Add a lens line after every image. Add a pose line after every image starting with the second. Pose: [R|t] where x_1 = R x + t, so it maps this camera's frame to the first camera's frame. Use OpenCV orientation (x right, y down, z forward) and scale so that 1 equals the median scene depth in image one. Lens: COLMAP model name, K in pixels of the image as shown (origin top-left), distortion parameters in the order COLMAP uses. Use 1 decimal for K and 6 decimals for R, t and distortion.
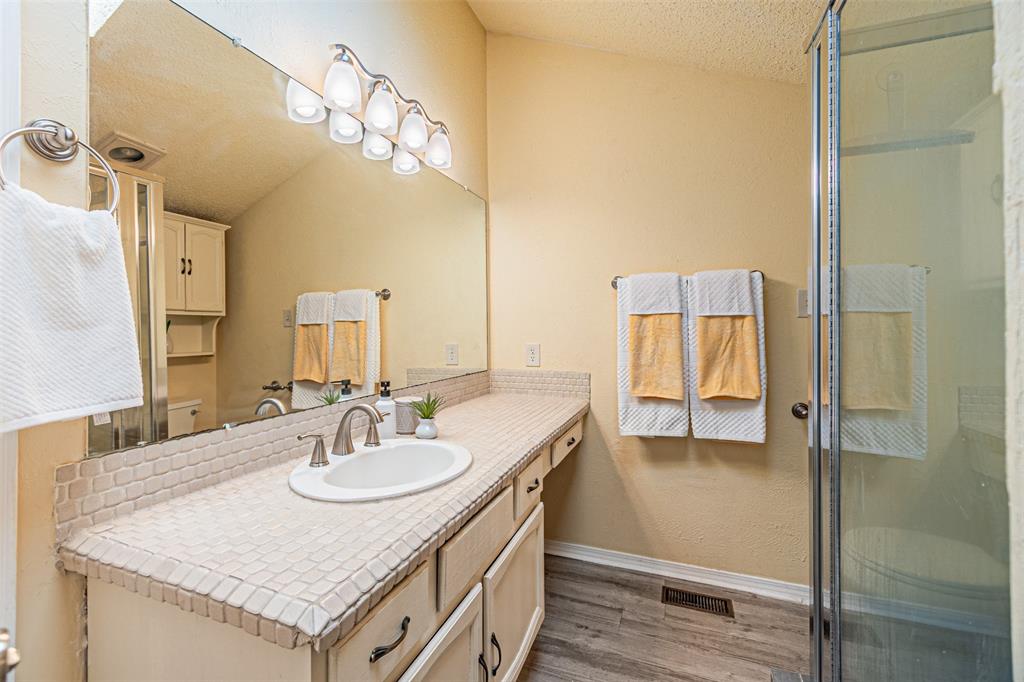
lens RADIAL K [[446.5, 0, 514.1], [0, 446.5, 329.0], [0, 0, 1]] dist [0.009140, 0.000047]
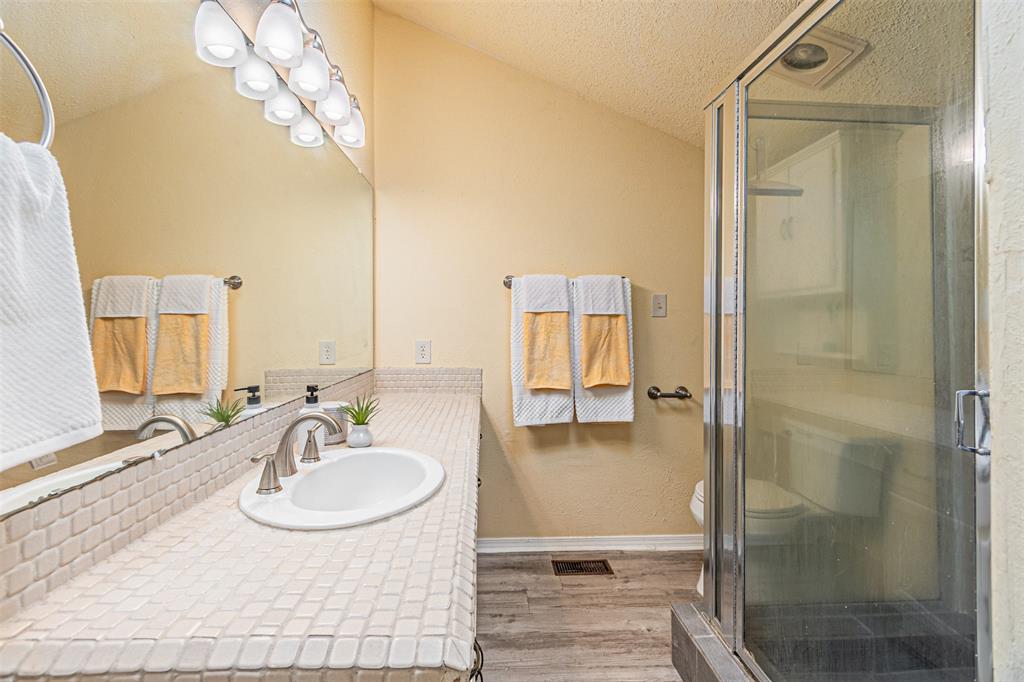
lens RADIAL K [[445.1, 0, 510.5], [0, 445.1, 323.0], [0, 0, 1]] dist [0.011629, -0.000033]
pose [[0.913759, 0.006990, 0.406197, -0.217810], [-0.004997, 0.999970, -0.005966, 0.000155], [-0.406226, 0.003422, 0.913766, 0.044538]]
